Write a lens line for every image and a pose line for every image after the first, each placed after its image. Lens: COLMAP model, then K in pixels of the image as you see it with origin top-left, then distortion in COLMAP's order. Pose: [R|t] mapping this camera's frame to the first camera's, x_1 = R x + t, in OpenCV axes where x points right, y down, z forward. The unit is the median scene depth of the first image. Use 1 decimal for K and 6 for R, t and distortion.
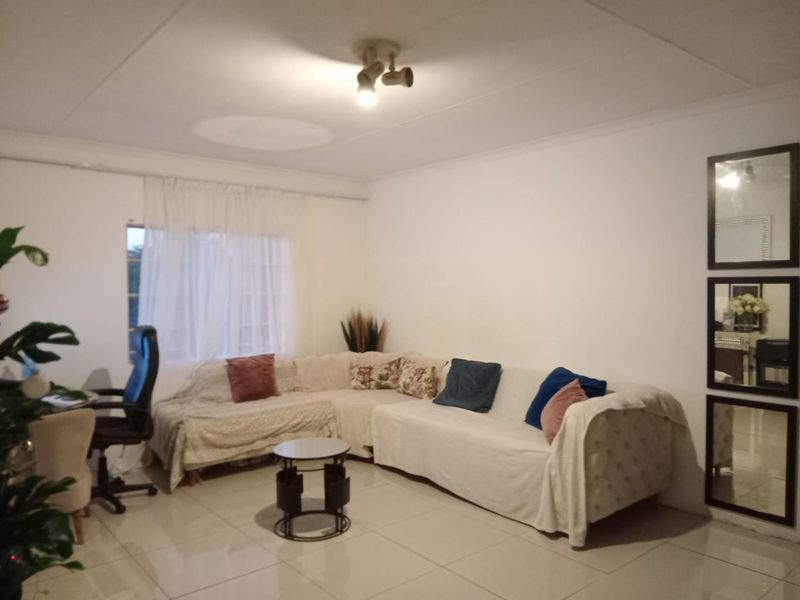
lens RADIAL K [[604.1, 0, 402.7], [0, 604.1, 305.5], [0, 0, 1]] dist [0.067371, -0.081201]
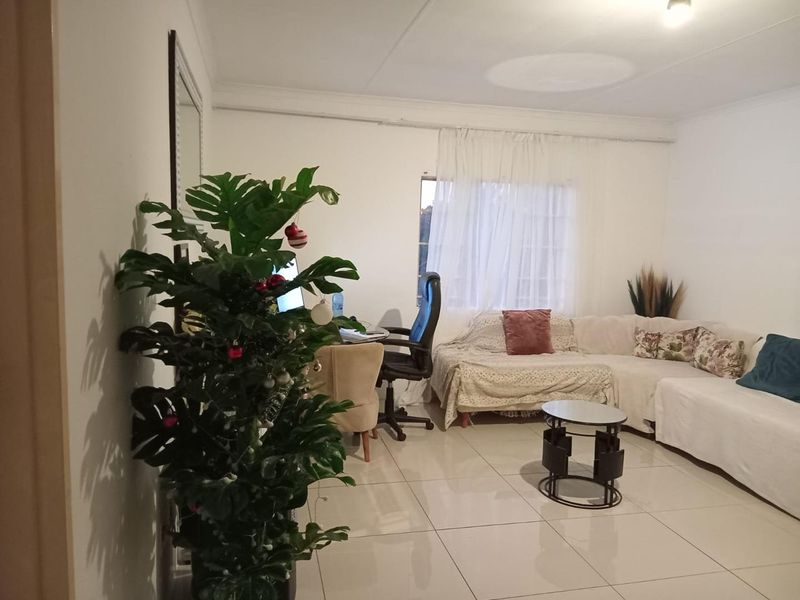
lens RADIAL K [[604.1, 0, 397.1], [0, 604.1, 303.8], [0, 0, 1]] dist [0.067371, -0.081201]
pose [[0.889874, 0.082313, -0.448720, 0.002674], [-0.051715, 0.995449, 0.080046, 0.006467], [0.453267, -0.048025, 0.890080, 0.032039]]
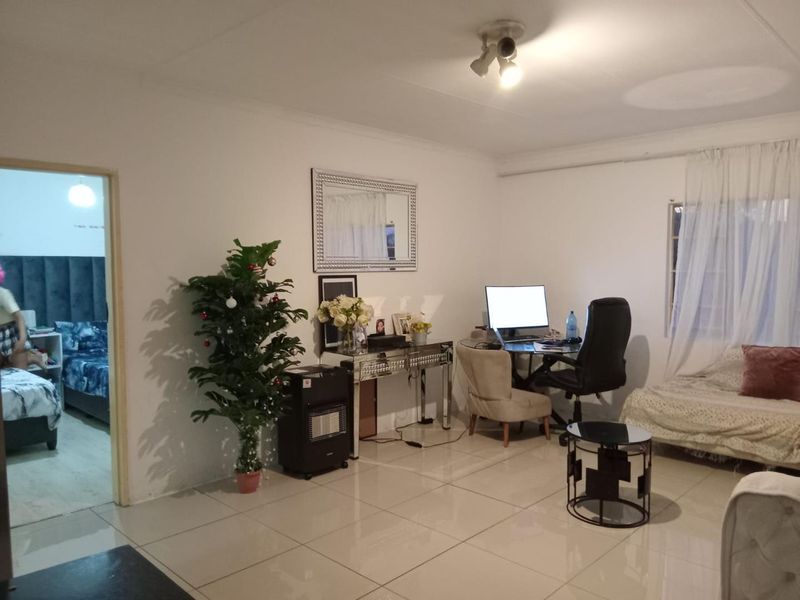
lens RADIAL K [[604.1, 0, 400.0], [0, 604.1, 305.2], [0, 0, 1]] dist [0.067371, -0.081201]
pose [[0.108954, 0.065485, -0.991887, 0.583630], [-0.034418, 0.997478, 0.062074, -0.008311], [0.993451, 0.027376, 0.110933, 0.438145]]
